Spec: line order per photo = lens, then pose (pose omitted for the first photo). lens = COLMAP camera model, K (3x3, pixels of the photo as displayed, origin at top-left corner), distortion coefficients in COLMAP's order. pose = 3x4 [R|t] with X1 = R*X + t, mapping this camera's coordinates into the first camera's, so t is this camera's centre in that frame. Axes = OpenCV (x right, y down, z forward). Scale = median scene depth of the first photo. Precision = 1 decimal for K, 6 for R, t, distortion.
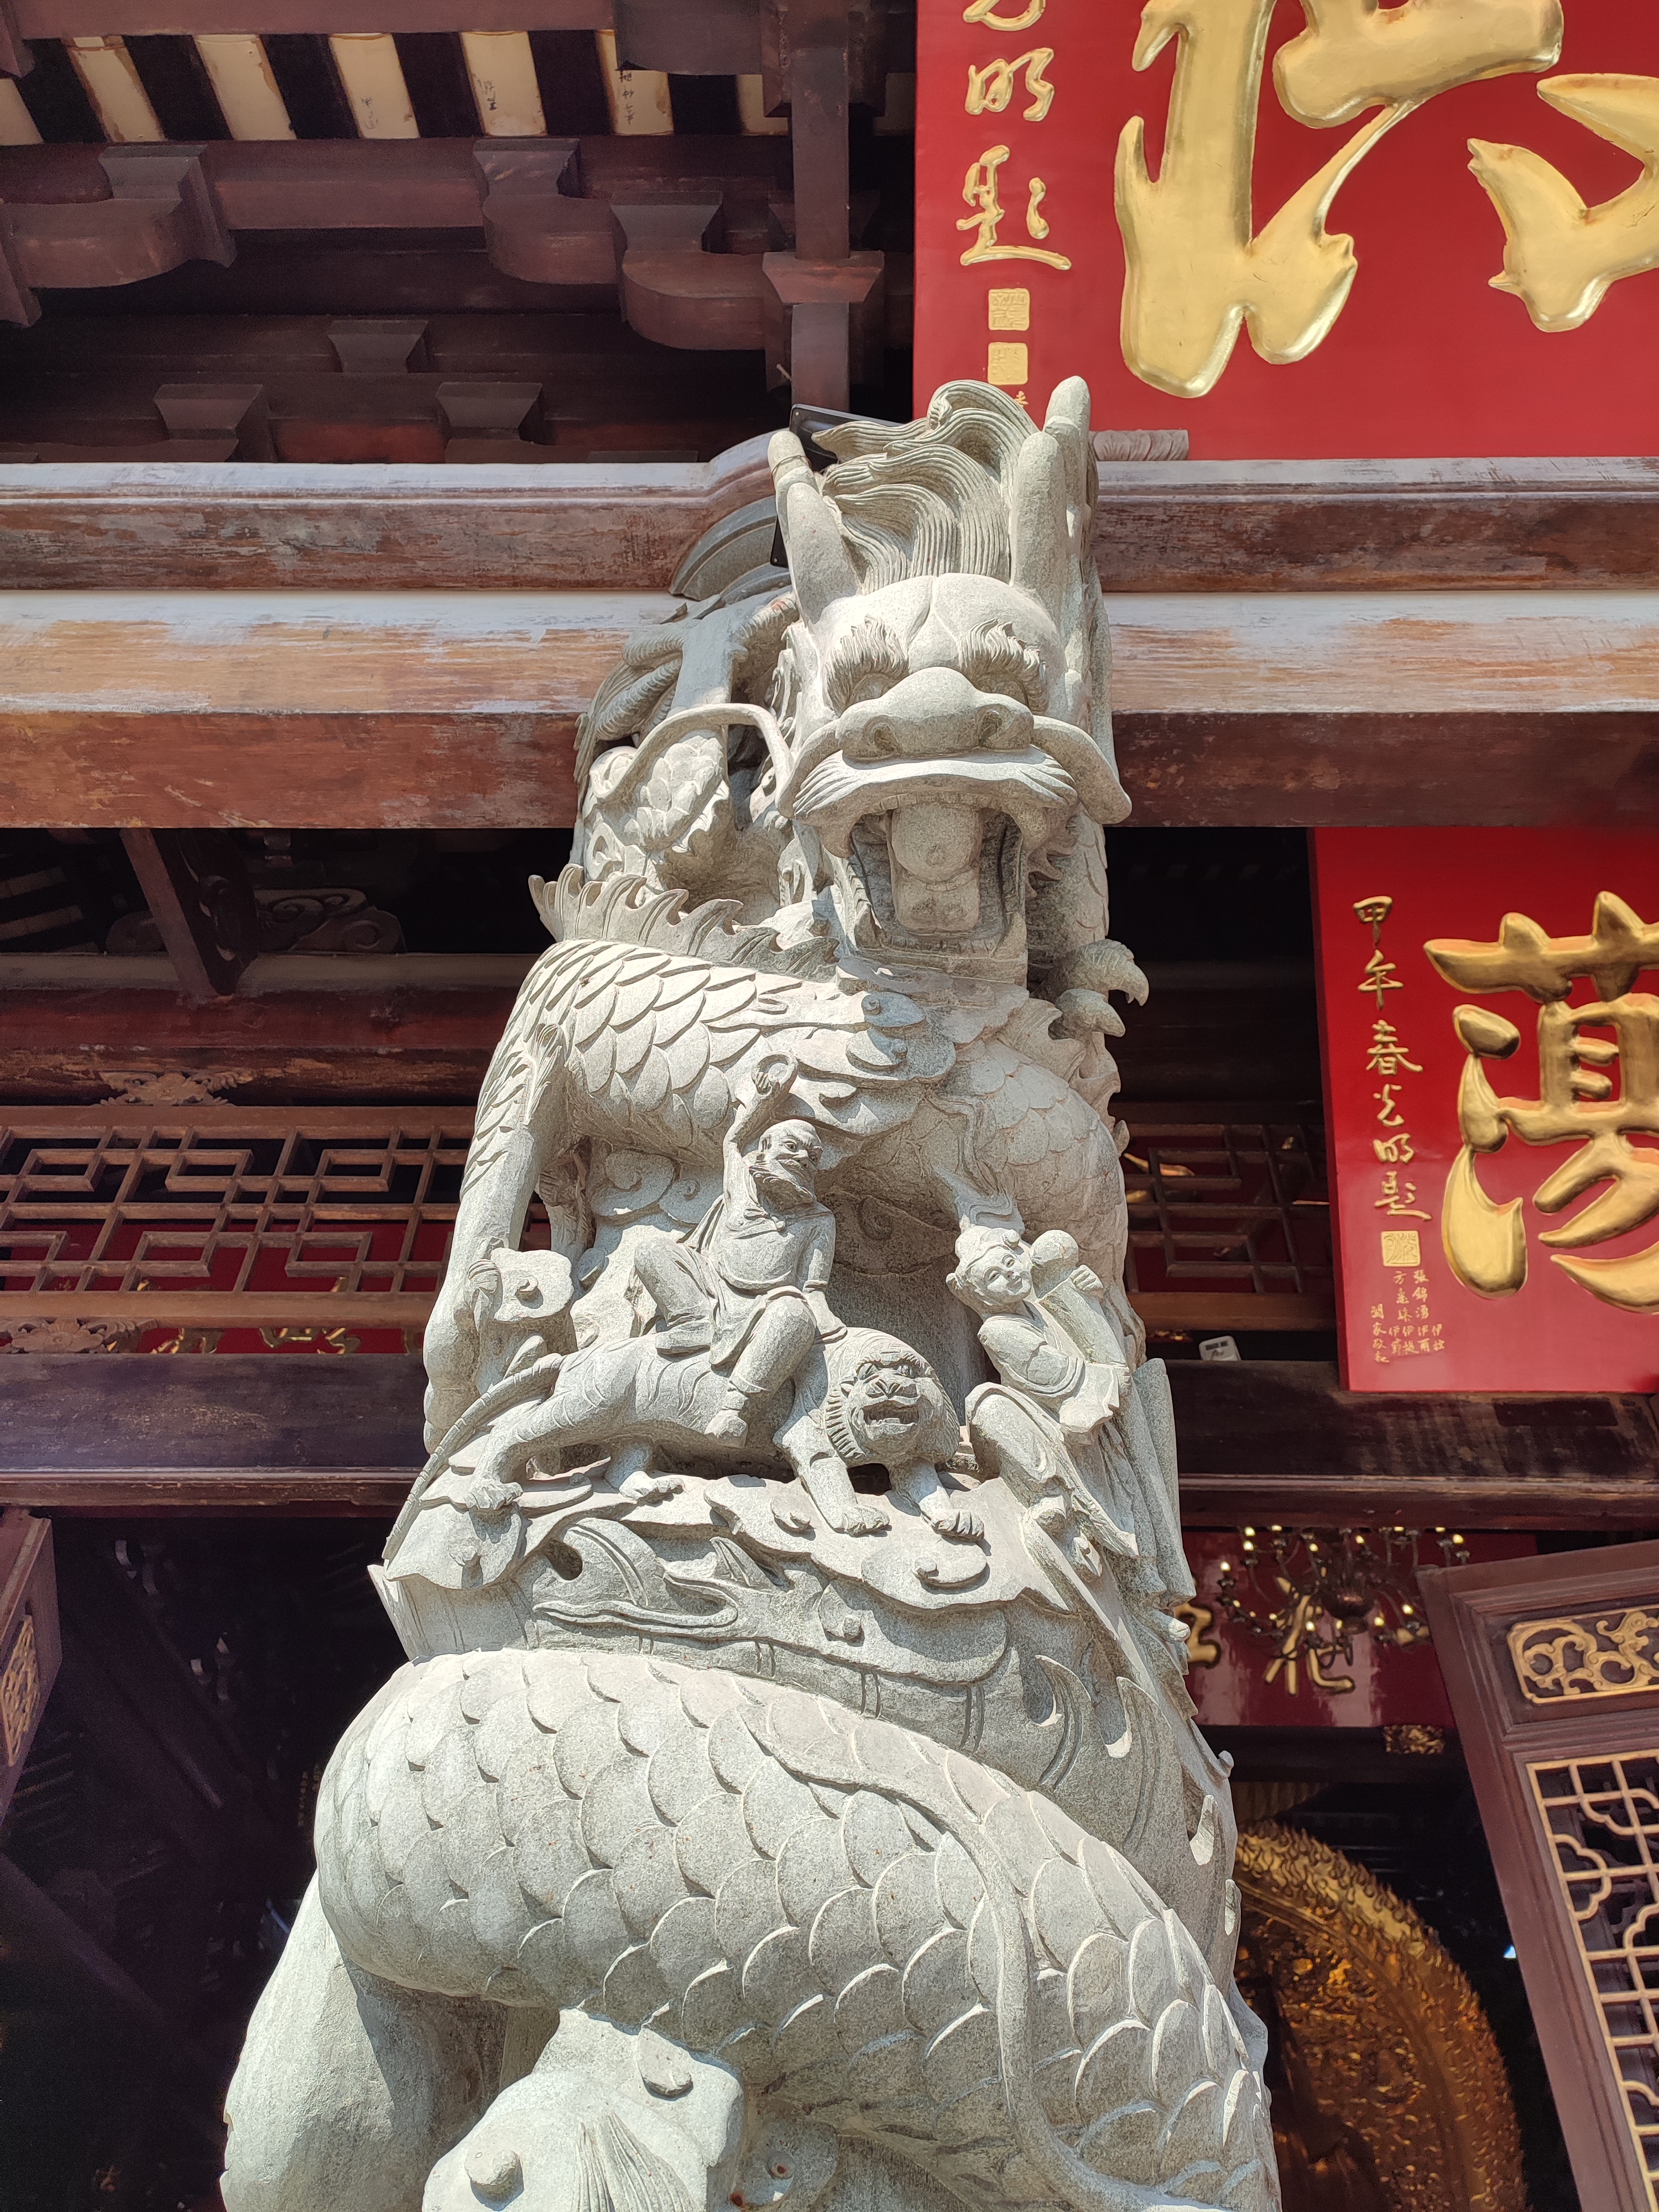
lens RADIAL K [[1628.7, 0, 827.4], [0, 1628.7, 1119.0], [0, 0, 1]] dist [0.027522, -0.011954]
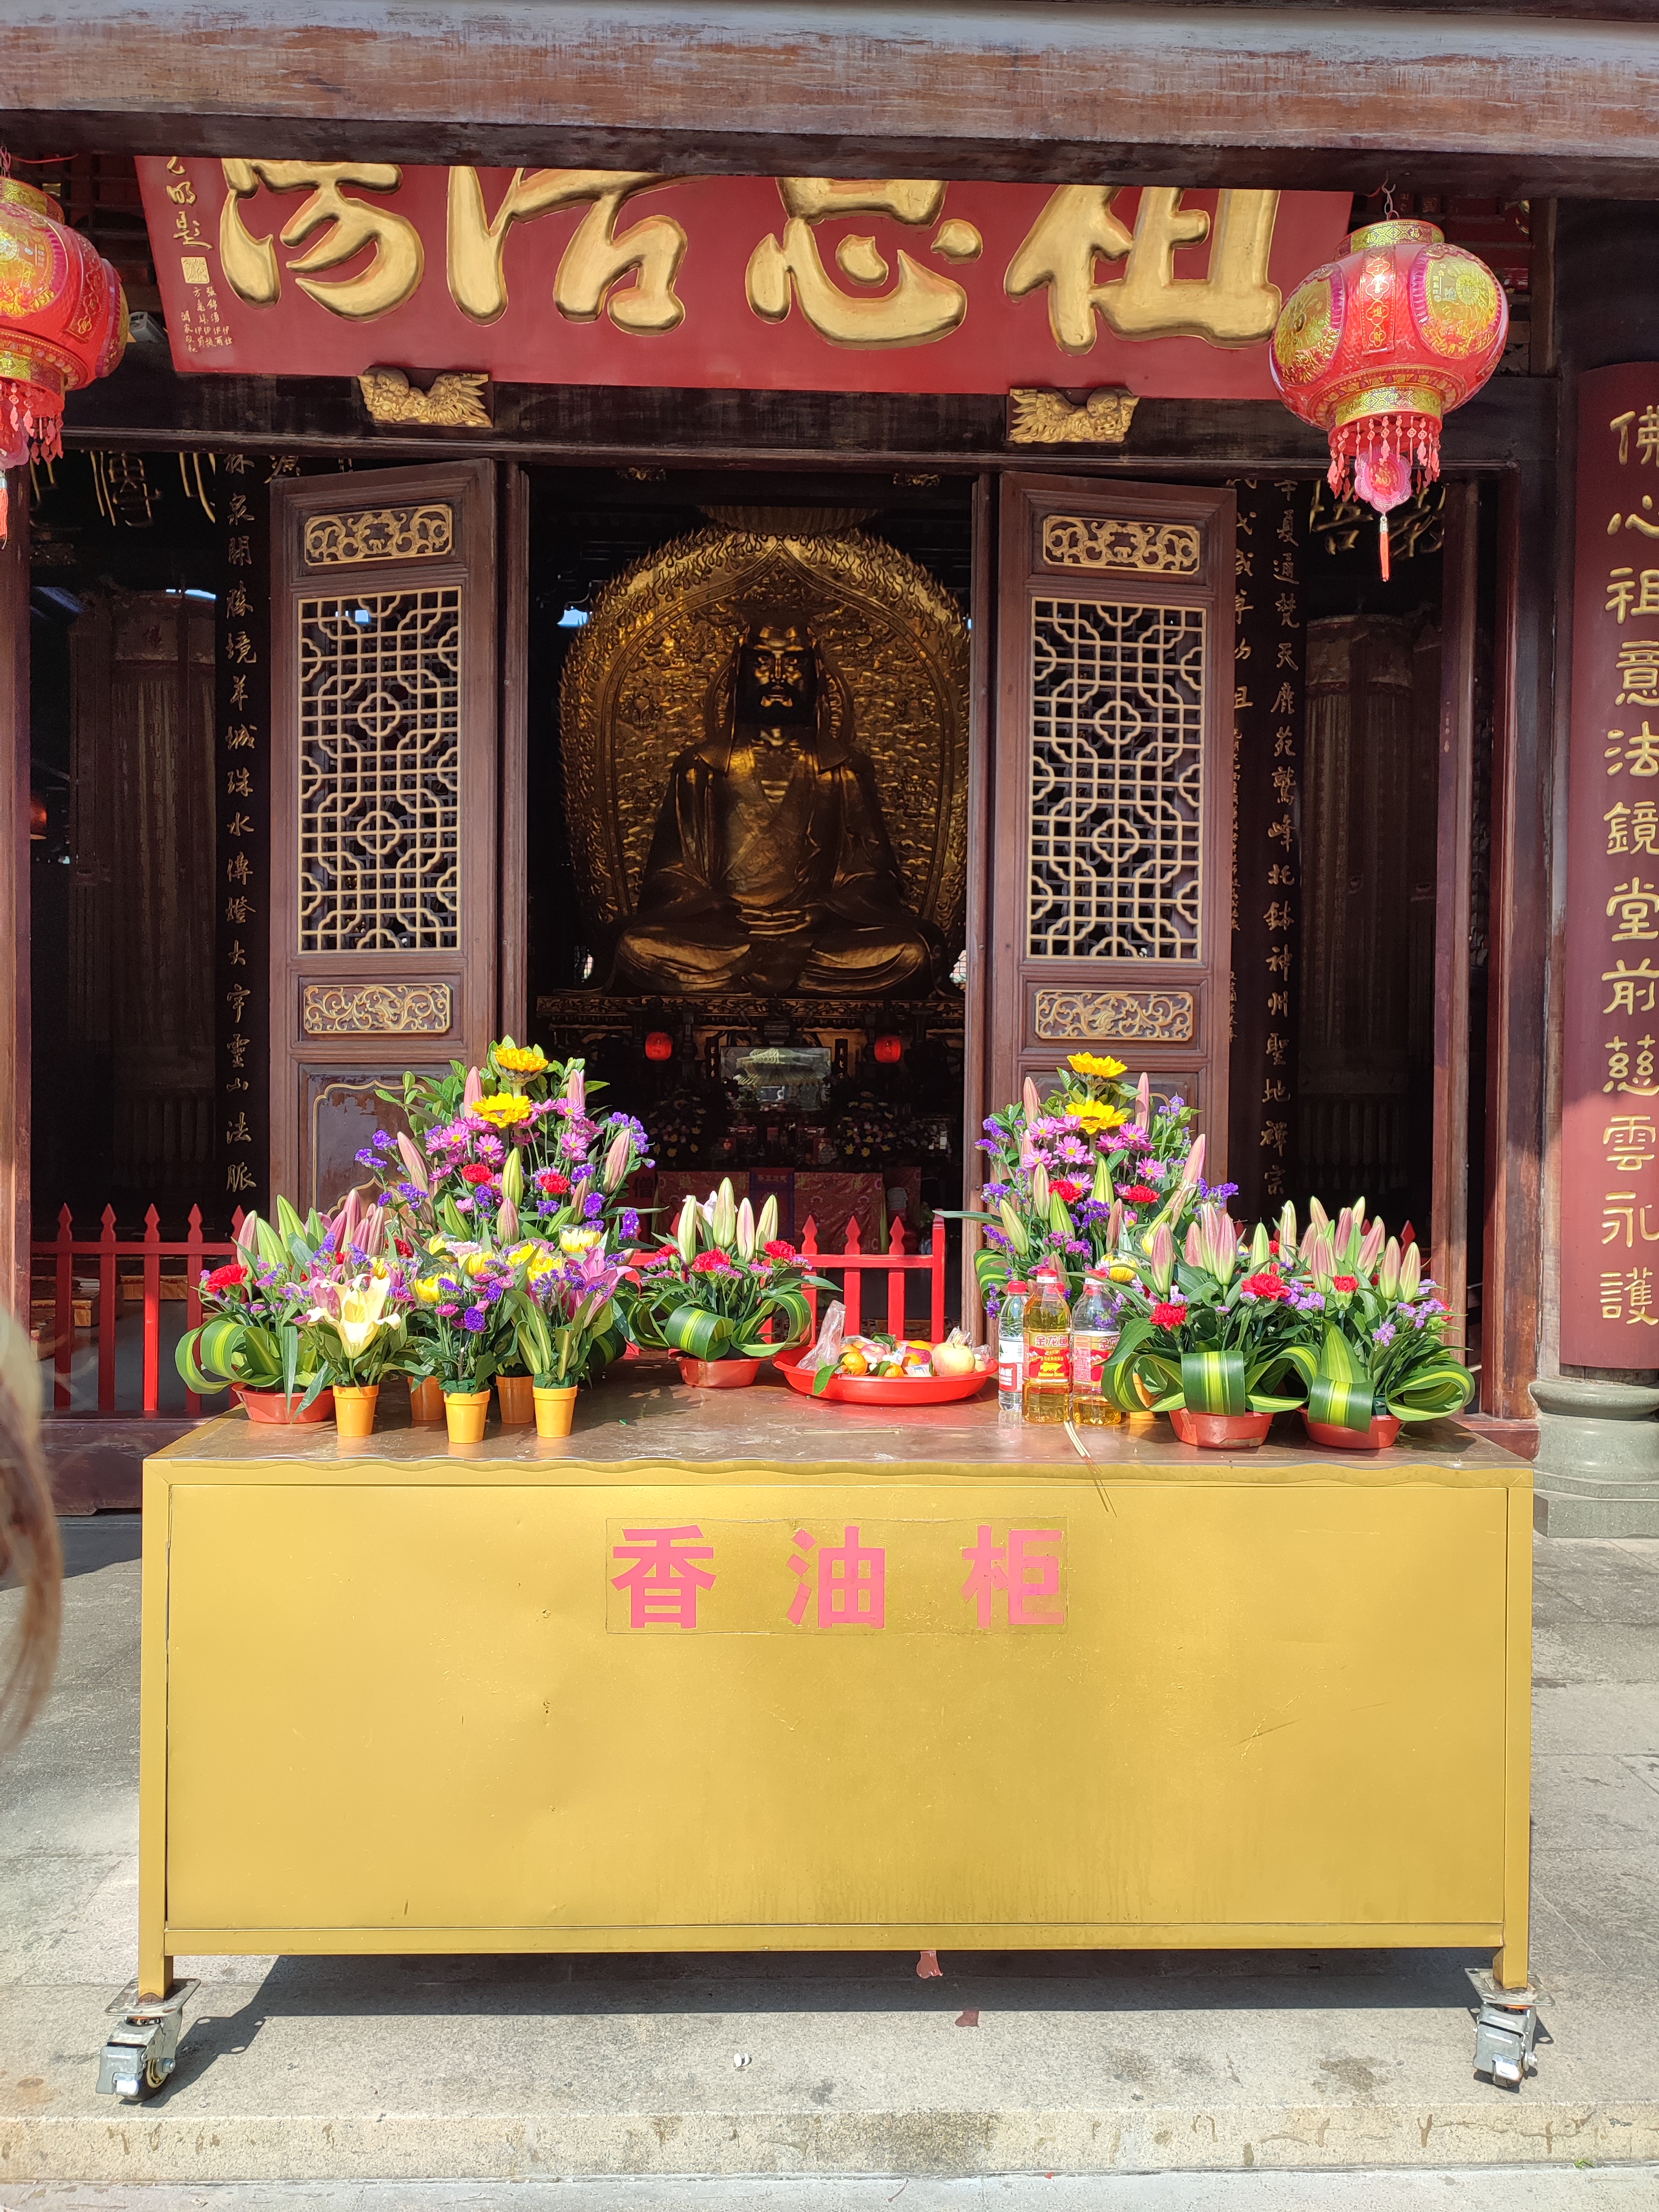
lens RADIAL K [[1628.7, 0, 822.1], [0, 1628.7, 1100.1], [0, 0, 1]] dist [0.027522, -0.011954]
pose [[0.998952, 0.000933, 0.045755, 0.858990], [-0.032515, 0.718037, 0.695245, -0.441813], [-0.032205, -0.696004, 0.717315, -0.628622]]
